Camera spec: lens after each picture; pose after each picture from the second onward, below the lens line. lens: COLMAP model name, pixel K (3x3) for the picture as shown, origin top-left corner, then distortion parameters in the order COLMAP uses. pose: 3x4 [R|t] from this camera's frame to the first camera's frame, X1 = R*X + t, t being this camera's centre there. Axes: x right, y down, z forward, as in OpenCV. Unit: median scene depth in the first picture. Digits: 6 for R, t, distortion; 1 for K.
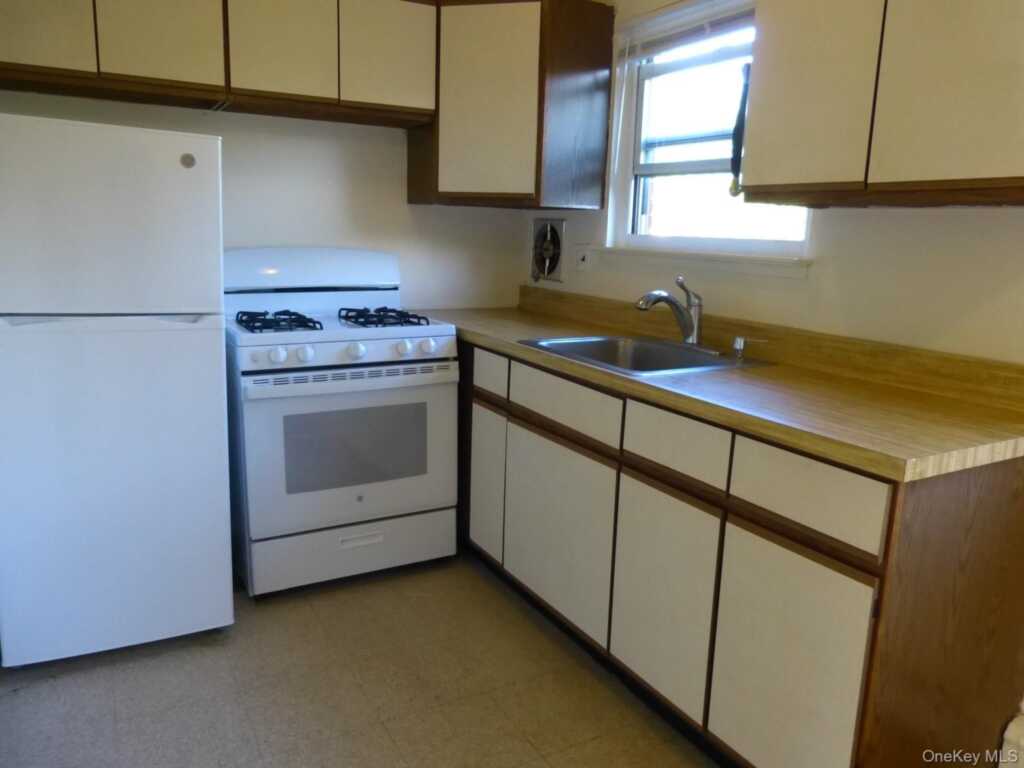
lens RADIAL K [[766.0, 0, 510.9], [0, 766.0, 386.5], [0, 0, 1]] dist [-0.033245, 0.024203]
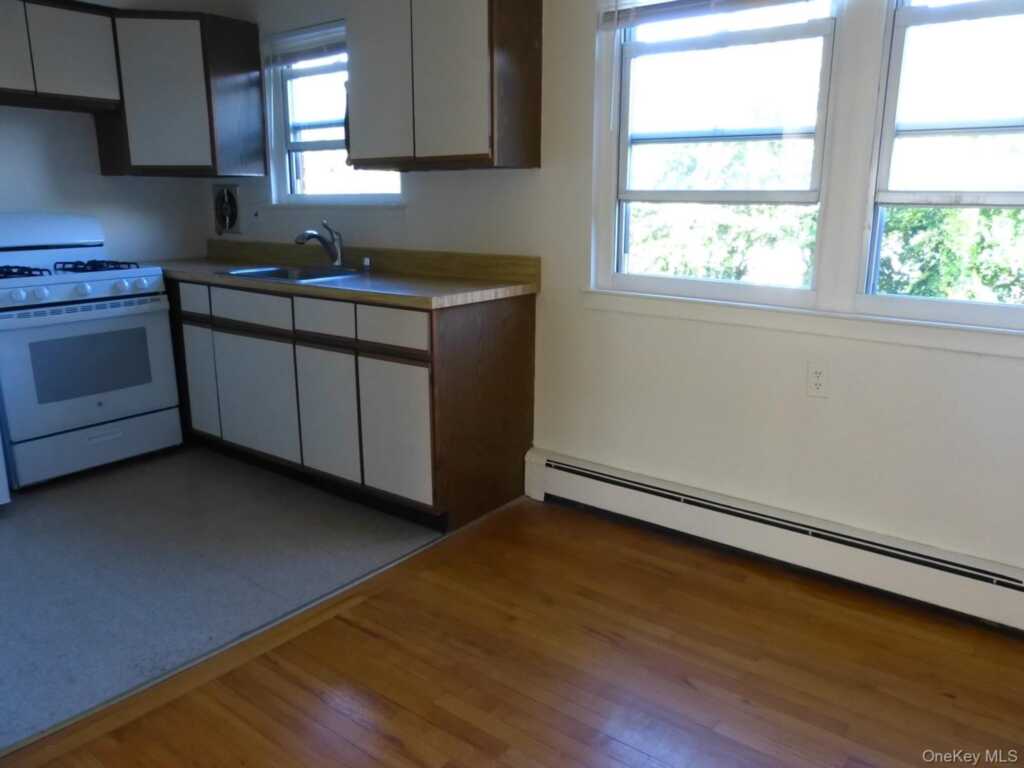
lens RADIAL K [[766.0, 0, 512.6], [0, 766.0, 381.5], [0, 0, 1]] dist [-0.033245, 0.024203]
pose [[0.918686, -0.119943, 0.376338, -0.034474], [0.106297, 0.992705, 0.056902, 0.110081], [-0.380418, -0.012272, 0.924733, -0.466995]]
